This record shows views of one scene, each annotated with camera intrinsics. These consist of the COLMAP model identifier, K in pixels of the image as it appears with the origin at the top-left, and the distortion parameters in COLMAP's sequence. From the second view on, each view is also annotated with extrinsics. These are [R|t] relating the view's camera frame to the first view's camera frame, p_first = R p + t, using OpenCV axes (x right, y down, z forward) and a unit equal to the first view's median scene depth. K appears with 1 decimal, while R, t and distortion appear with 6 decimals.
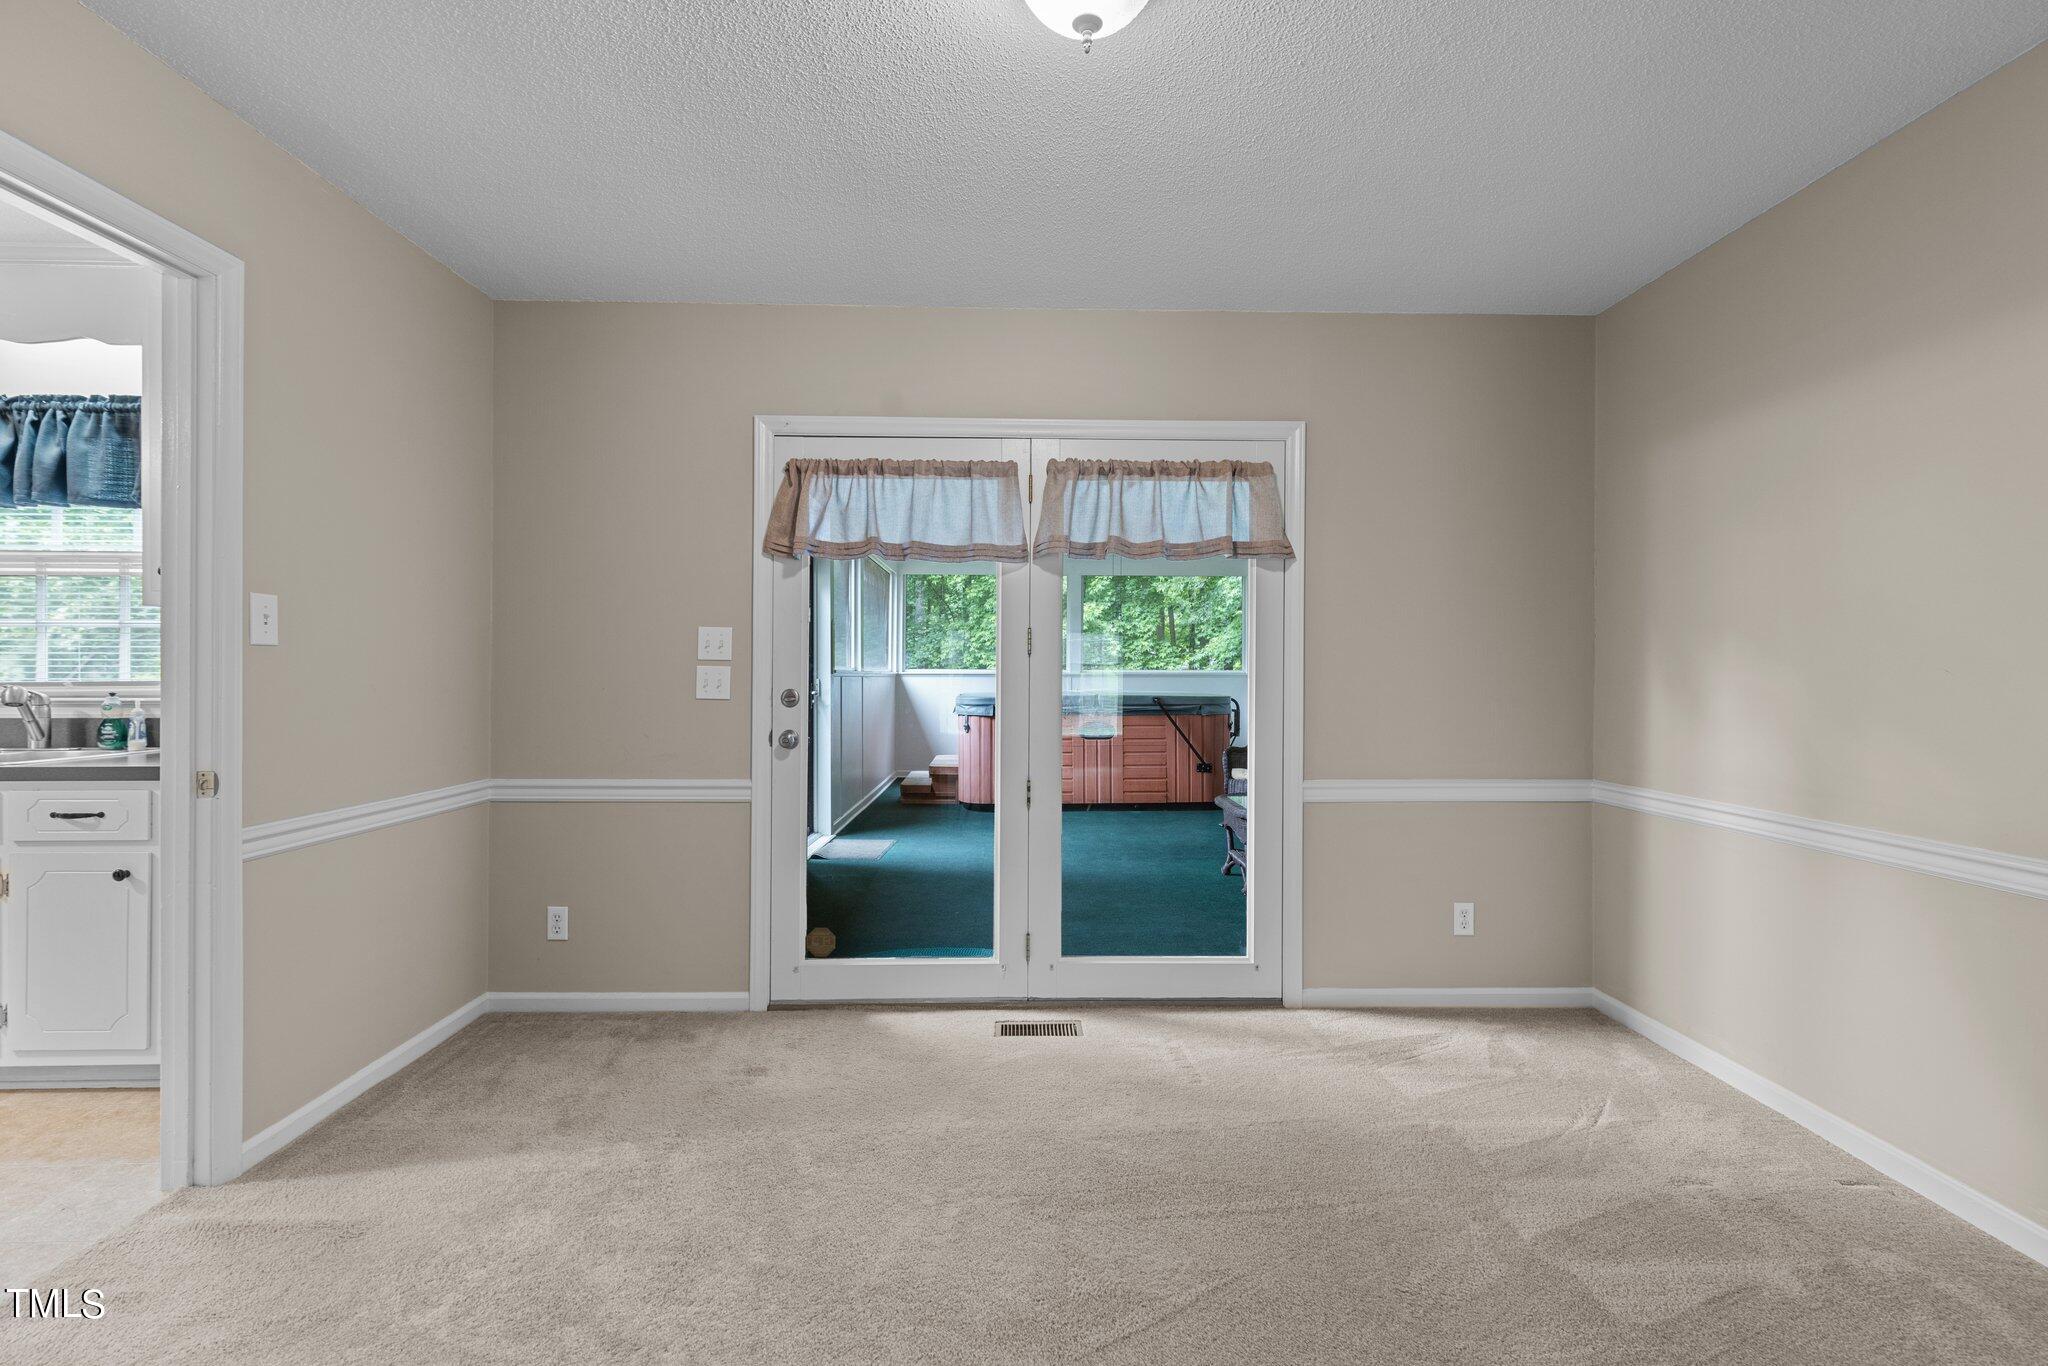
lens RADIAL K [[928.9, 0, 1036.8], [0, 928.9, 669.4], [0, 0, 1]] dist [0.004247, 0.000202]
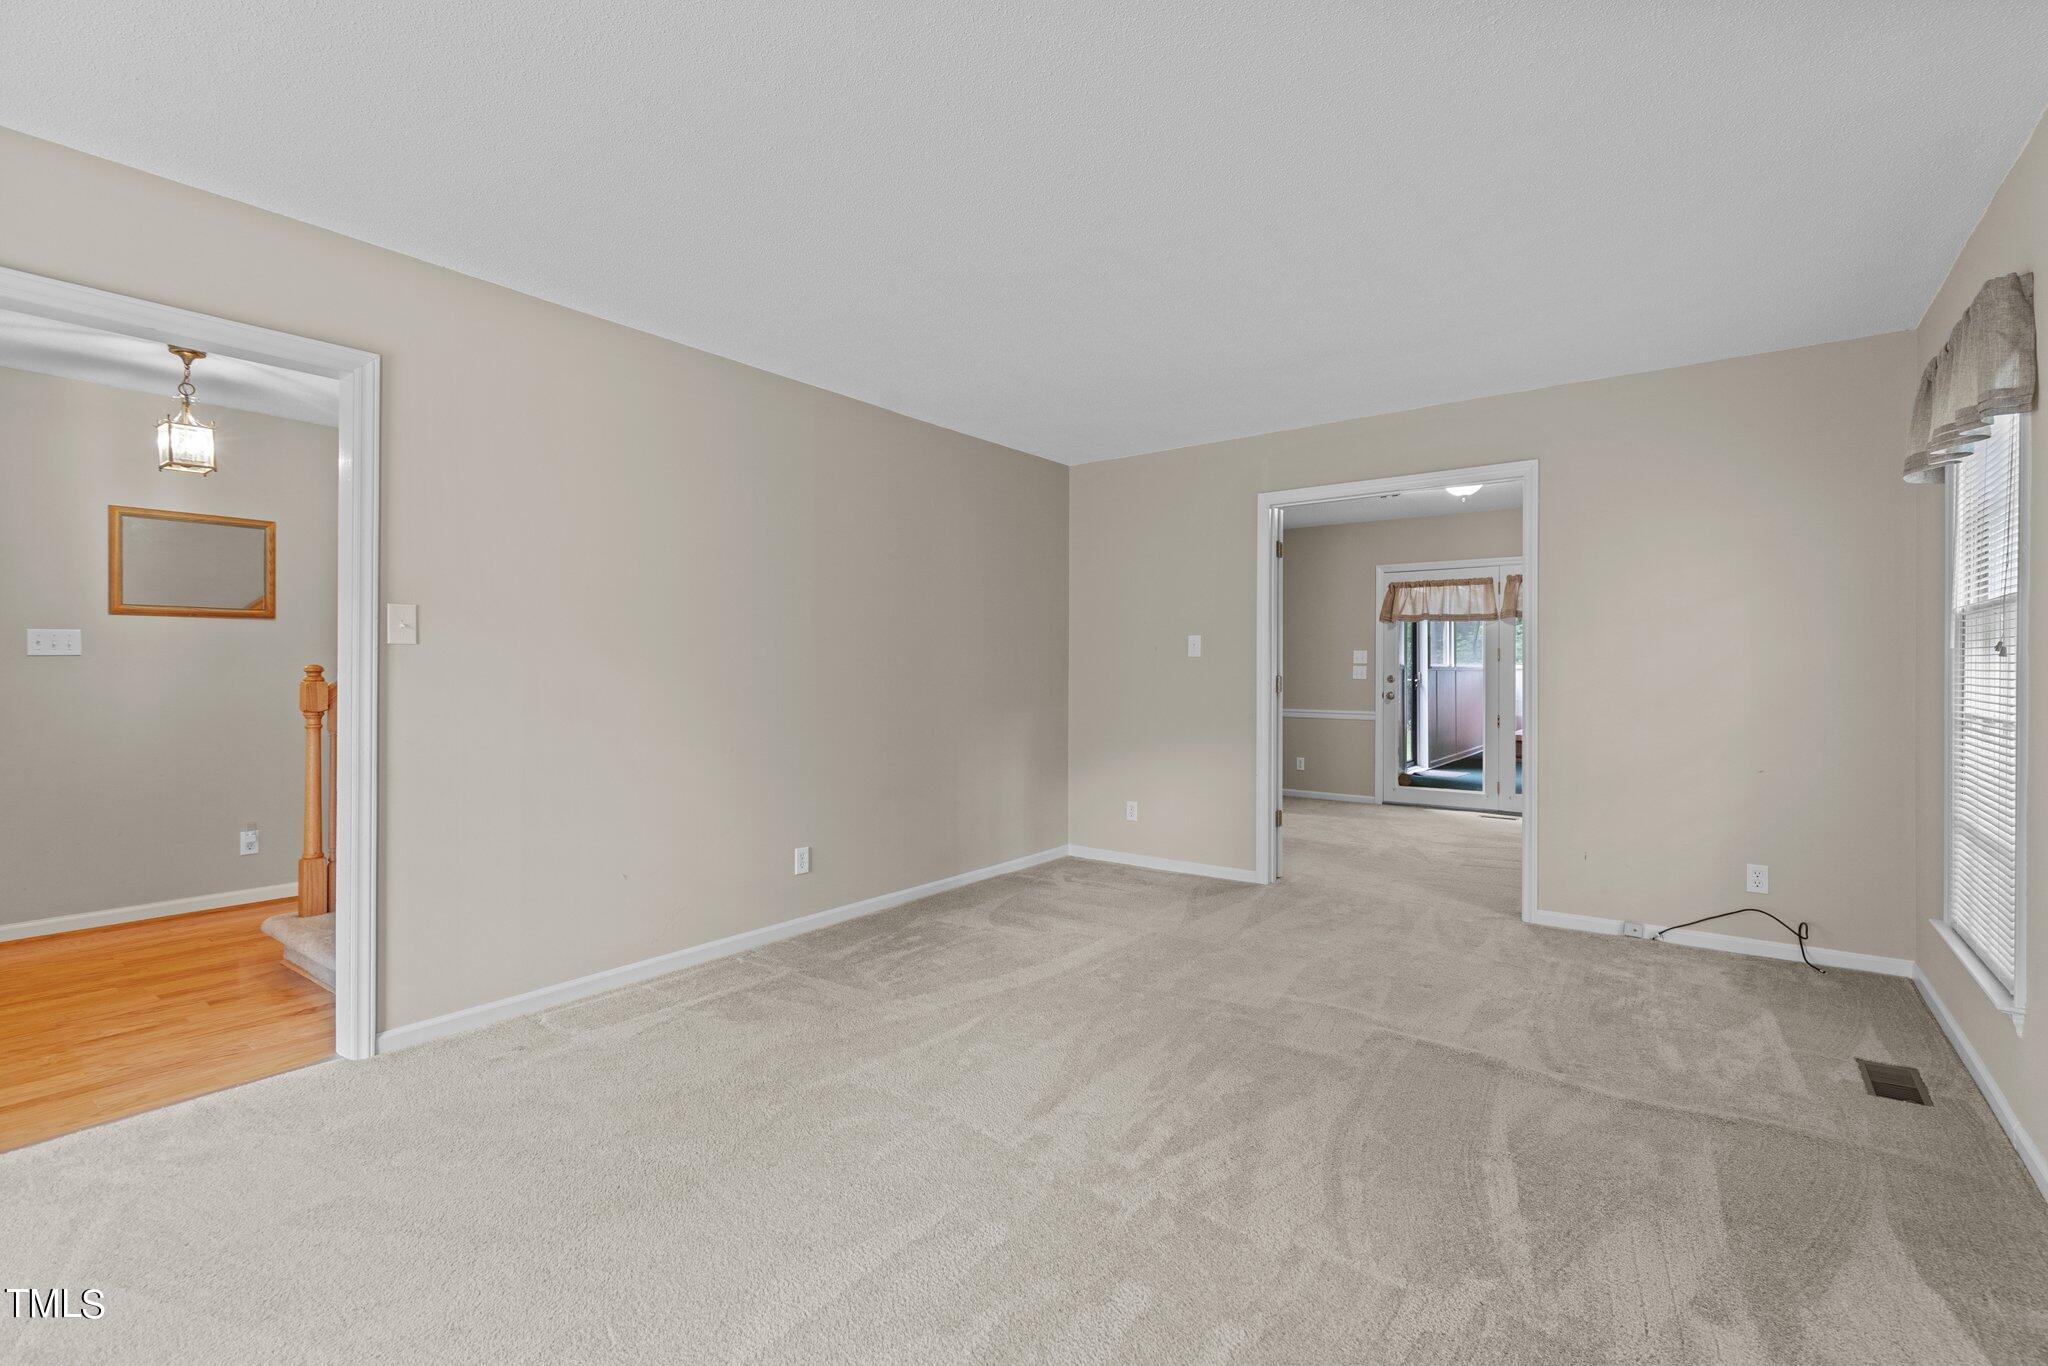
lens RADIAL K [[928.9, 0, 1036.0], [0, 928.9, 677.4], [0, 0, 1]] dist [0.004247, 0.000202]
pose [[0.783740, 0.005196, -0.621067, 0.527244], [0.003008, 0.999922, 0.012161, -0.005946], [0.621082, -0.011400, 0.783663, -1.513710]]
